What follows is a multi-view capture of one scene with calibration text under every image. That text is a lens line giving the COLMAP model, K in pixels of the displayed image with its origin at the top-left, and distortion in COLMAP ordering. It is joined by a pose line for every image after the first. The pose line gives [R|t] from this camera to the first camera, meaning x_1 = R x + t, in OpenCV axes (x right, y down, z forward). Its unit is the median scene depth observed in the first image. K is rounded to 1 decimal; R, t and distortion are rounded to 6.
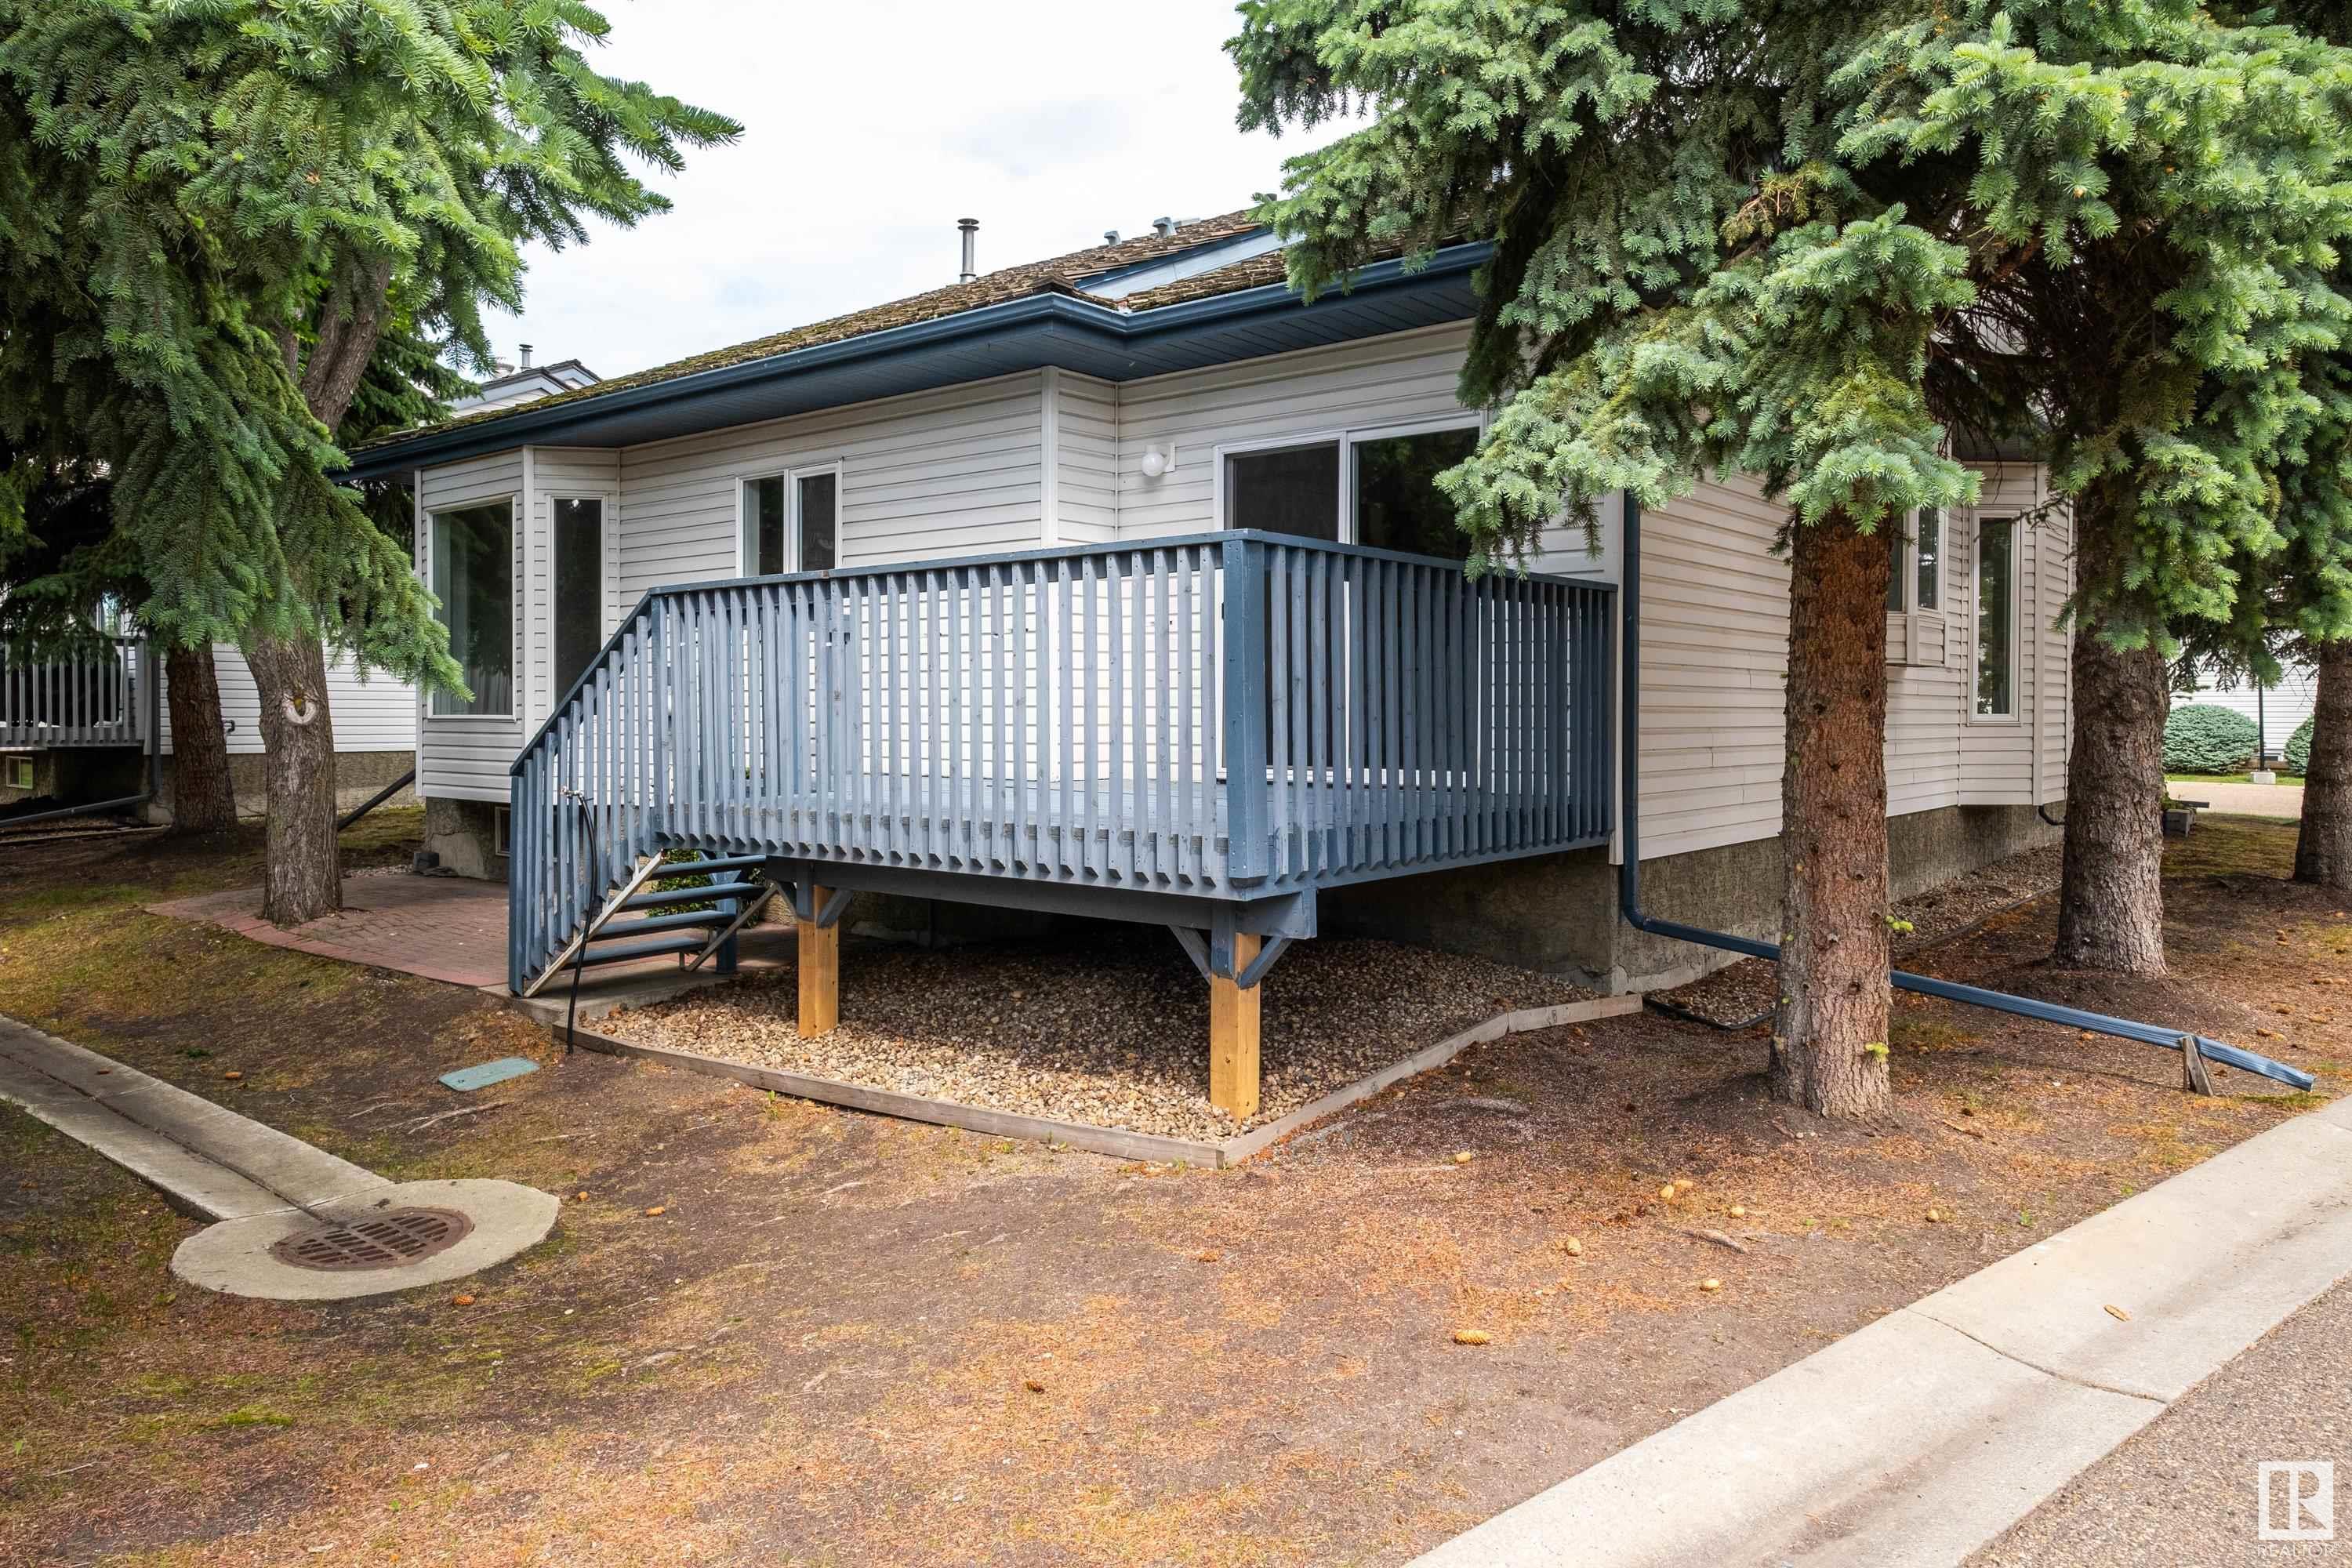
lens RADIAL K [[1424.2, 0, 1175.1], [0, 1424.2, 725.9], [0, 0, 1]] dist [-0.008445, -0.000449]
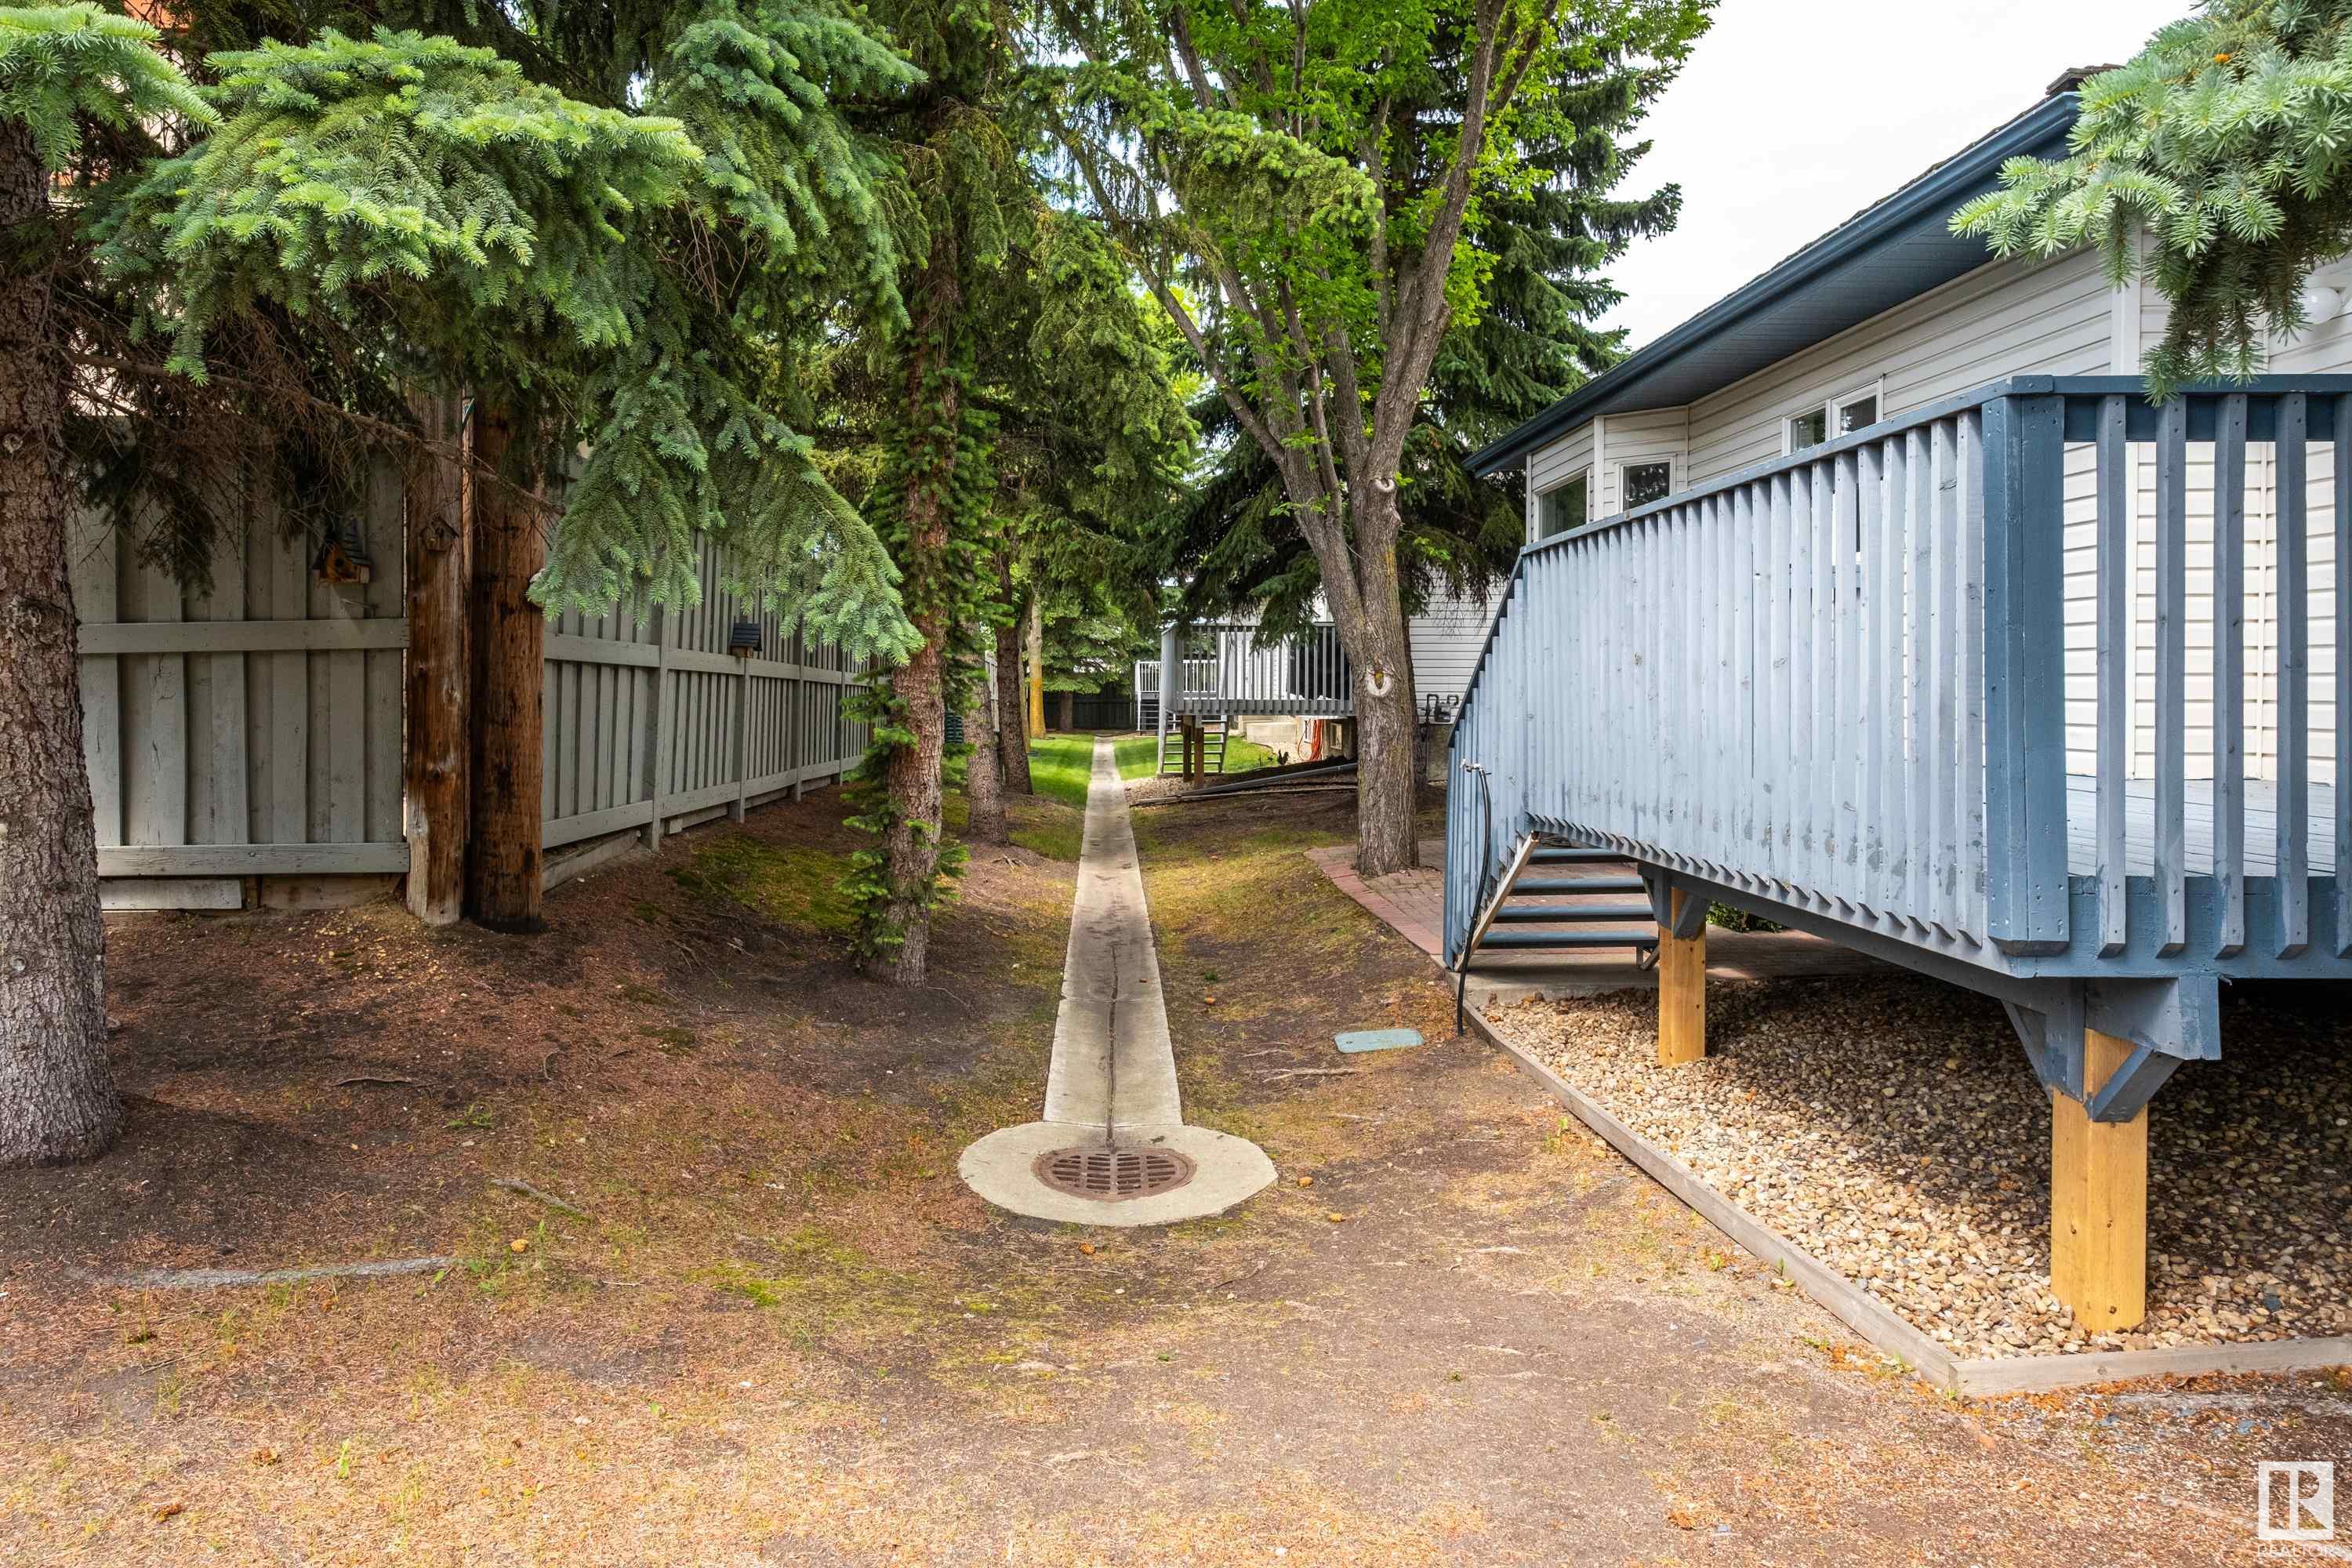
lens RADIAL K [[1438.5, 0, 1174.1], [0, 1438.5, 694.5], [0, 0, 1]] dist [-0.012584, 0.002063]
pose [[0.645155, 0.001235, -0.764050, 0.280769], [-0.006029, 0.999976, -0.003475, 0.004355], [0.764028, 0.006849, 0.645147, 0.310773]]
